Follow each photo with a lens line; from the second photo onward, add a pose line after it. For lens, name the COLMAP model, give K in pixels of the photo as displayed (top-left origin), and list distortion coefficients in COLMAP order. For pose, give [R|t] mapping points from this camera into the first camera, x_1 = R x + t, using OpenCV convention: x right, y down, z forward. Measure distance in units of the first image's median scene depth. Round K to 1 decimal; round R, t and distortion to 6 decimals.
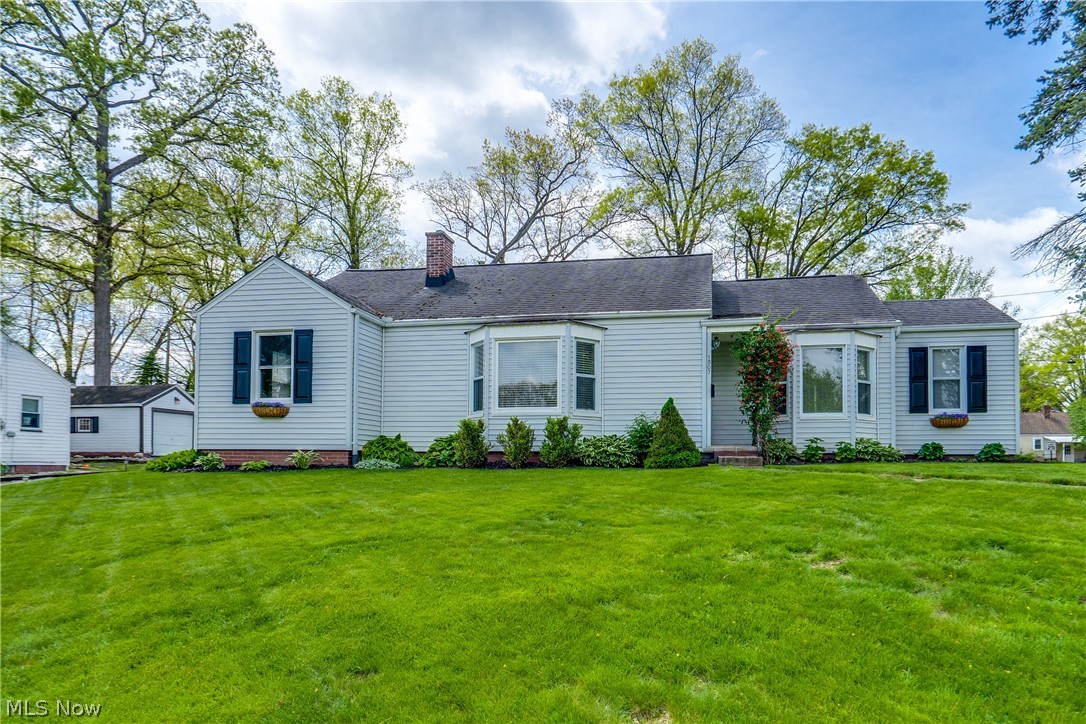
lens RADIAL K [[495.3, 0, 528.2], [0, 495.3, 371.5], [0, 0, 1]] dist [-0.002762, 0.000289]
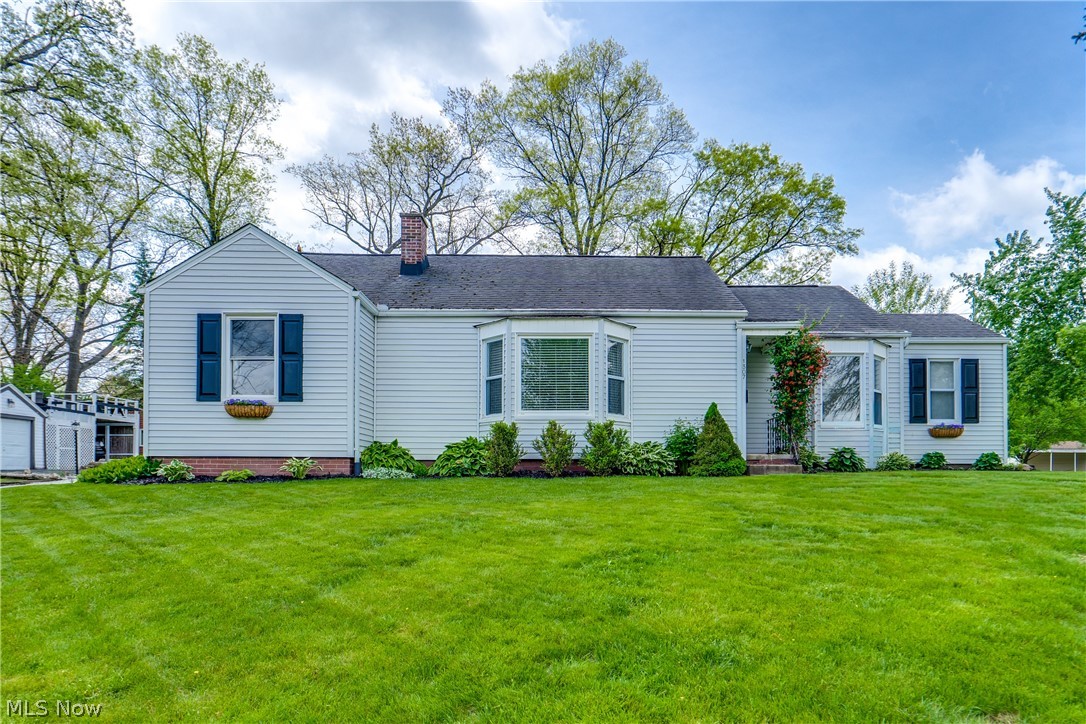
lens RADIAL K [[527.3, 0, 490.1], [0, 527.3, 389.0], [0, 0, 1]] dist [-0.002899, -0.000221]
pose [[0.988412, 0.022821, 0.150070, -0.249464], [-0.024980, 0.999610, 0.012520, 0.022278], [-0.149725, -0.016124, 0.988596, 0.063126]]
